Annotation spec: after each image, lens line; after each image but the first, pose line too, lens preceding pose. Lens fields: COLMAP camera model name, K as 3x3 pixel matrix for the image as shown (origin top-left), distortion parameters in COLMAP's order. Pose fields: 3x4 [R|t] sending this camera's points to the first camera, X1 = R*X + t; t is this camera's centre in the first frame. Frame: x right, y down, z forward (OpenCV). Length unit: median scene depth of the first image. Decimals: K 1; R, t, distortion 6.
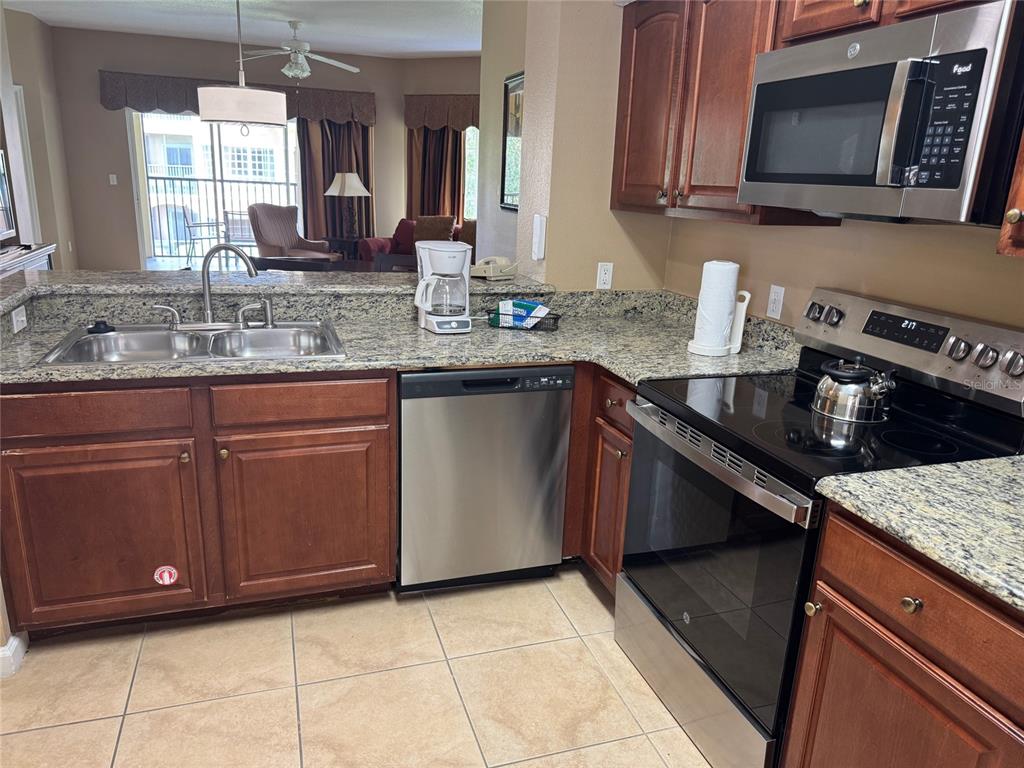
lens RADIAL K [[718.2, 0, 512.4], [0, 718.2, 387.3], [0, 0, 1]] dist [0.003135, -0.004953]
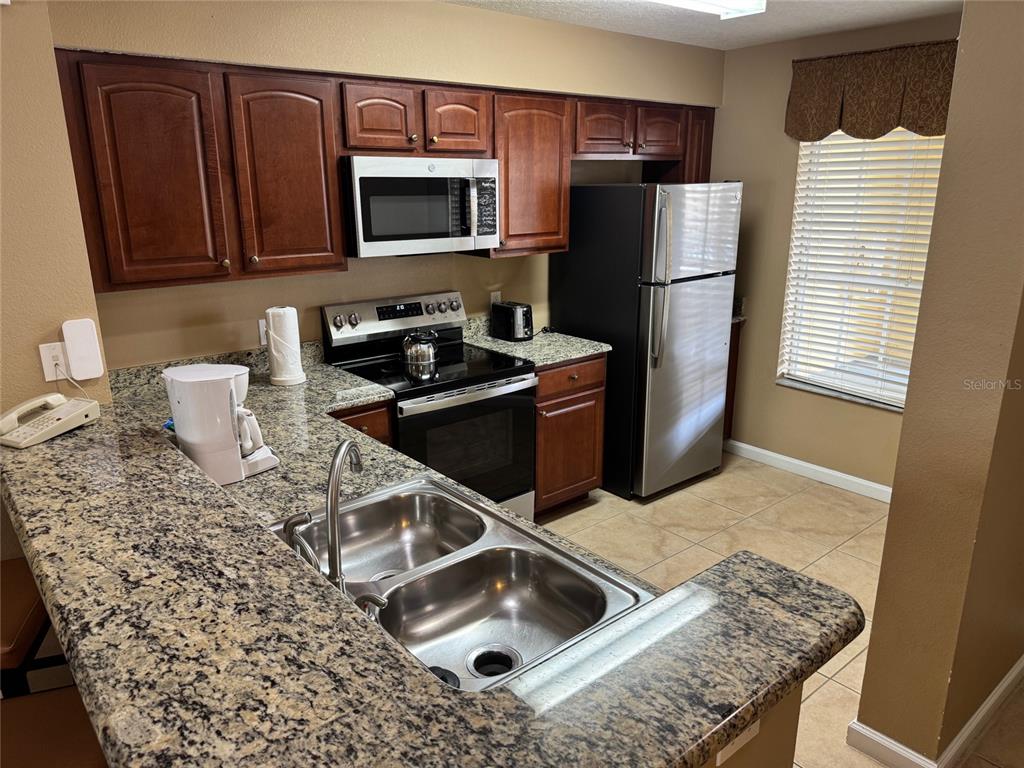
lens RADIAL K [[718.2, 0, 512.4], [0, 718.2, 387.3], [0, 0, 1]] dist [0.003135, -0.004953]
pose [[-0.364400, -0.290848, 0.884658, -1.223515], [0.251129, 0.884091, 0.394104, -0.549171], [-0.896743, 0.365774, -0.249122, 1.250197]]
